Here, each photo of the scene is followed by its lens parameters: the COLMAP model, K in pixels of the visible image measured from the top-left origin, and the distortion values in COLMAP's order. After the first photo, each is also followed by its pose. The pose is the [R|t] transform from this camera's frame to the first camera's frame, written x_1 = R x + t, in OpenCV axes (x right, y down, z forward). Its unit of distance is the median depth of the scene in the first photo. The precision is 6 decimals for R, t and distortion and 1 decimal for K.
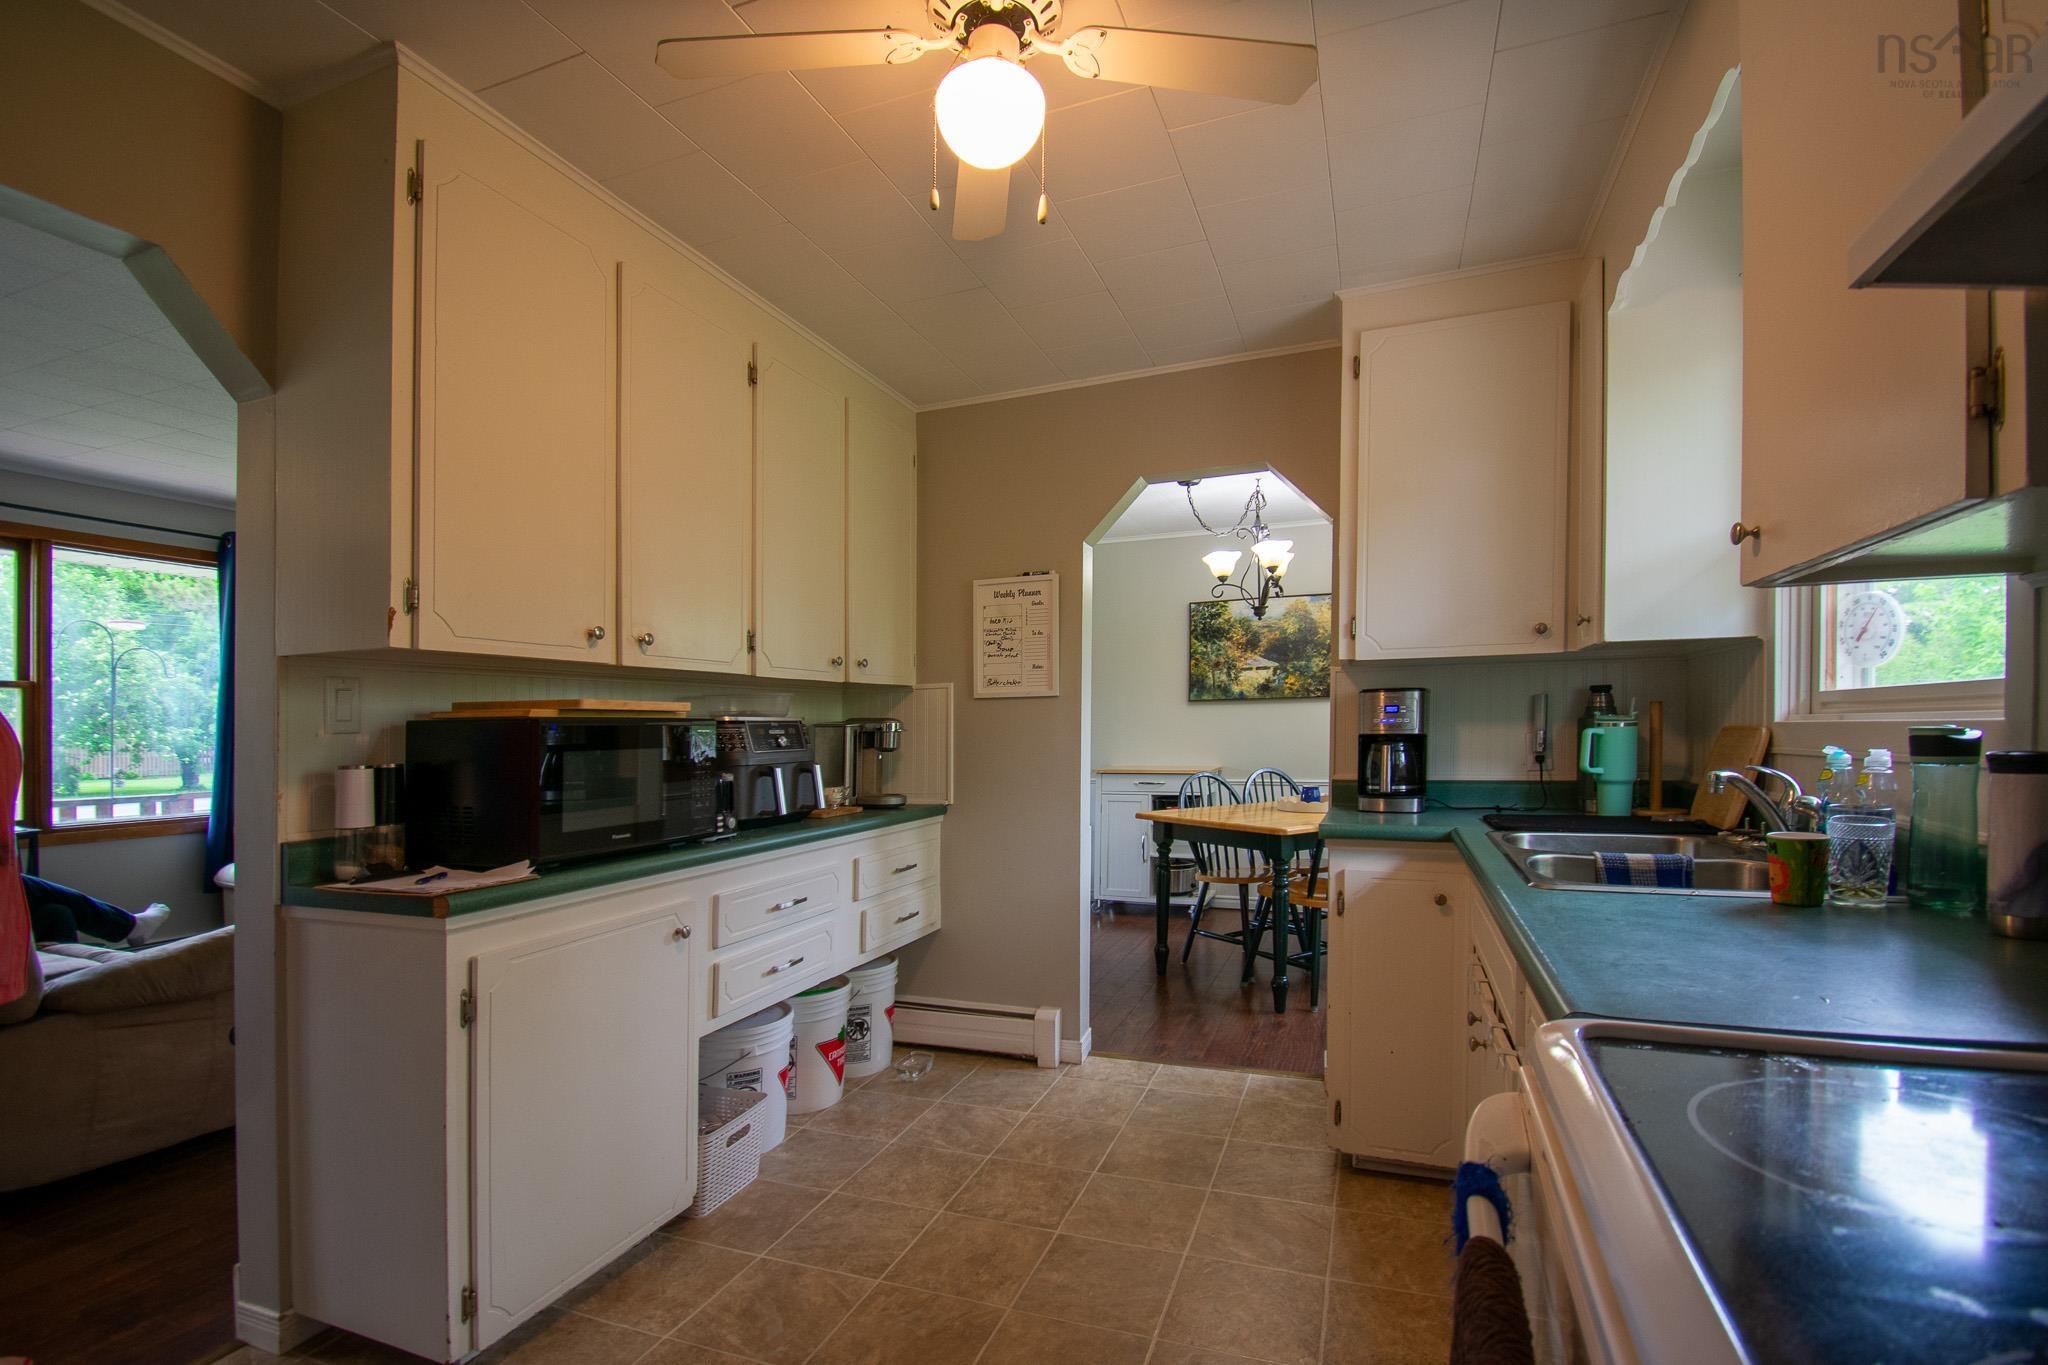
lens RADIAL K [[909.8, 0, 1076.5], [0, 909.8, 722.4], [0, 0, 1]] dist [-0.014118, -0.001511]
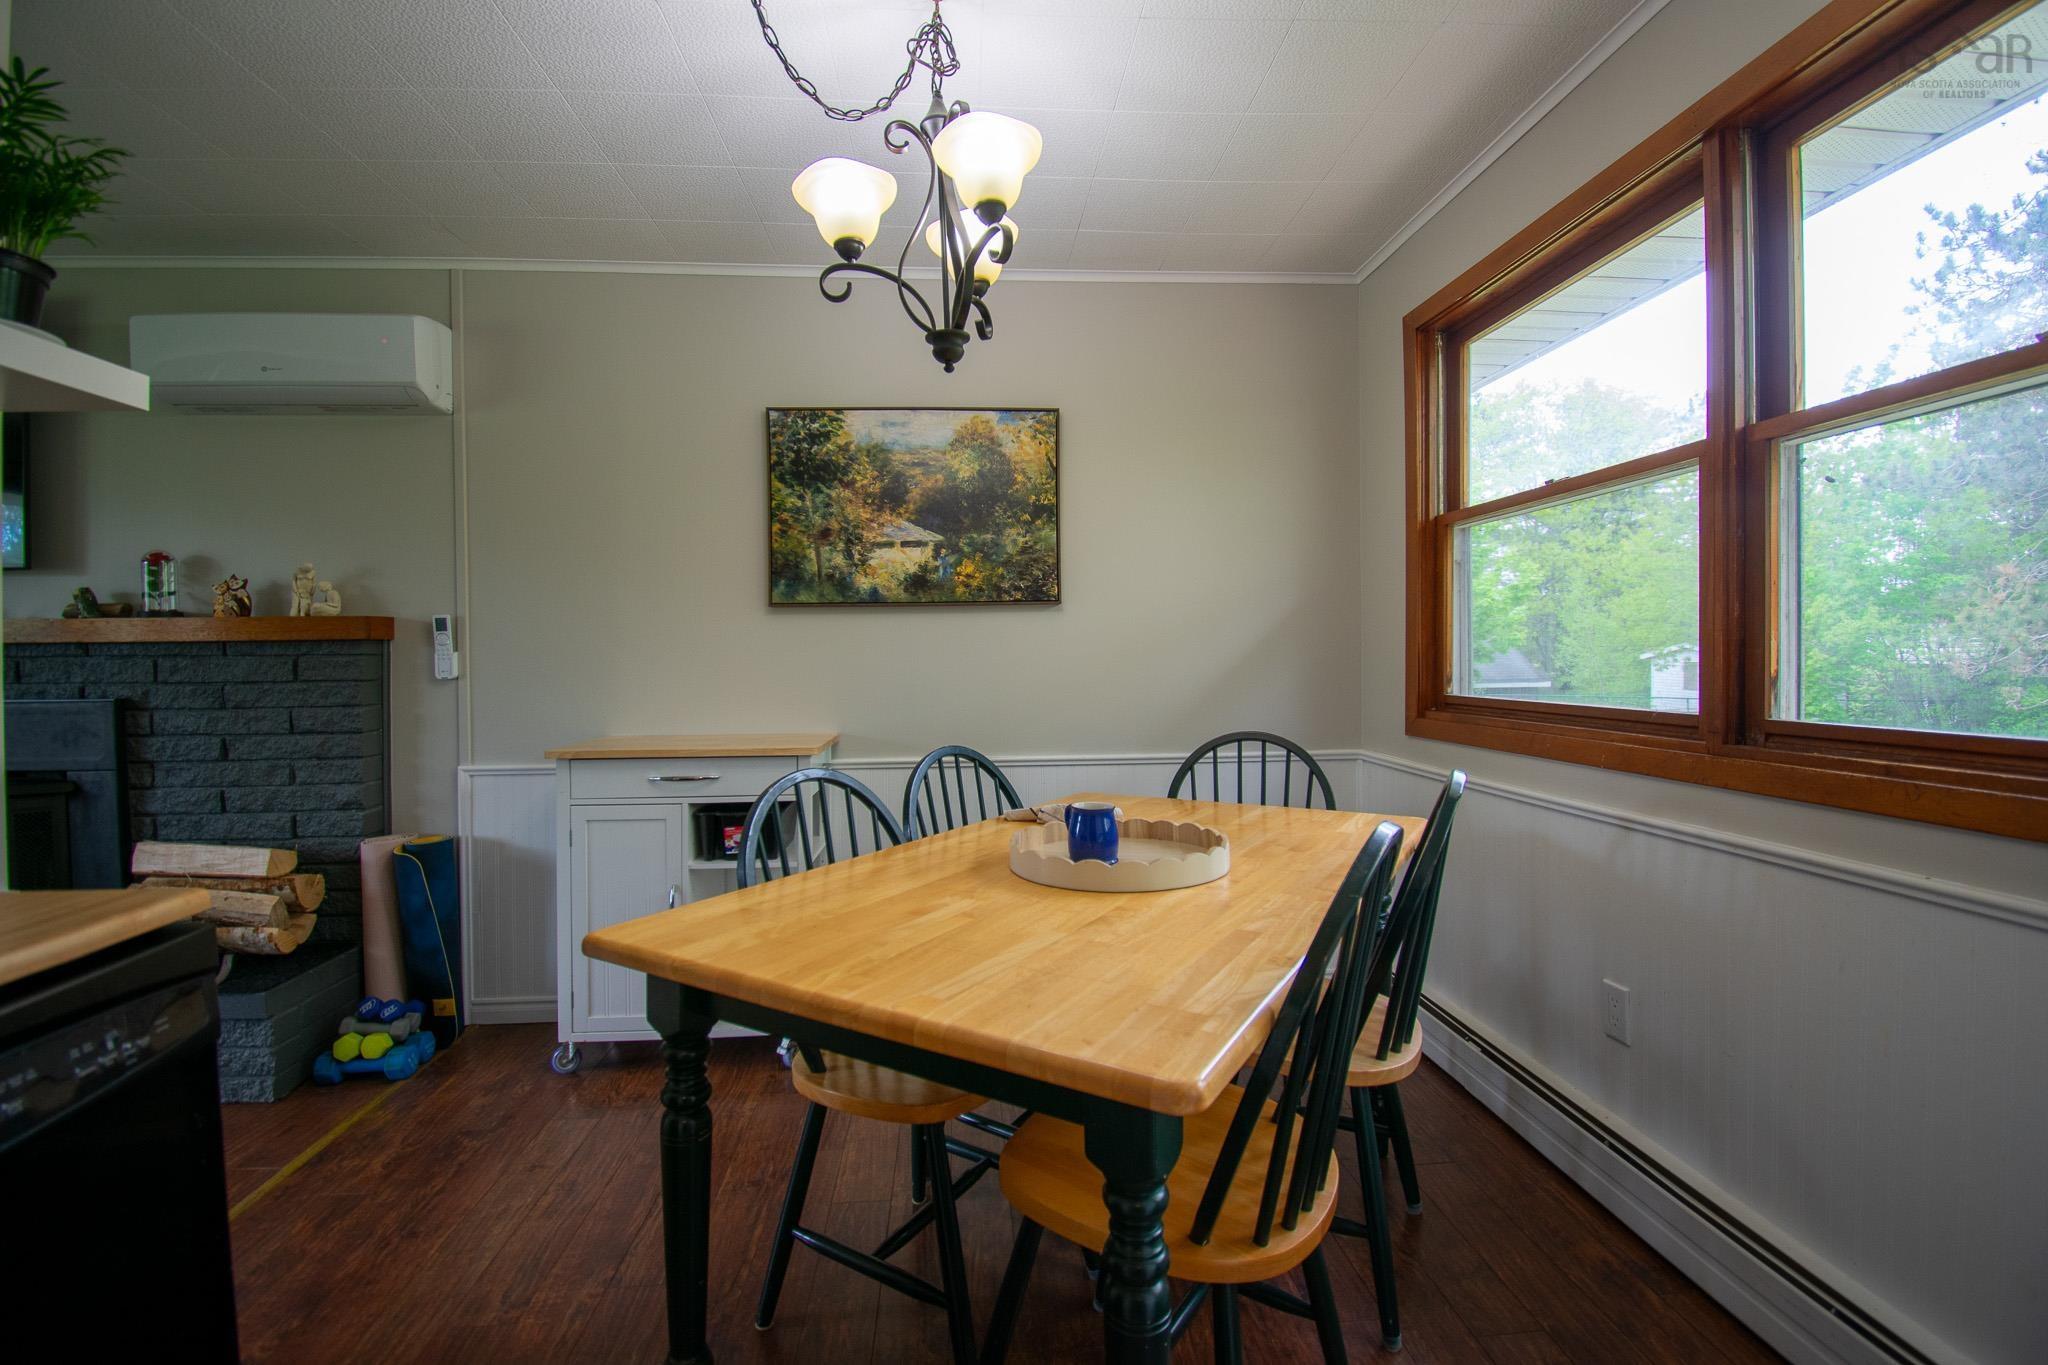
lens RADIAL K [[909.8, 0, 1027.5], [0, 909.8, 673.2], [0, 0, 1]] dist [-0.014118, -0.001511]
pose [[0.920991, -0.015758, 0.389266, 0.077180], [0.010705, 0.999828, 0.015147, 0.008412], [-0.389437, -0.009783, 0.921001, 0.623485]]
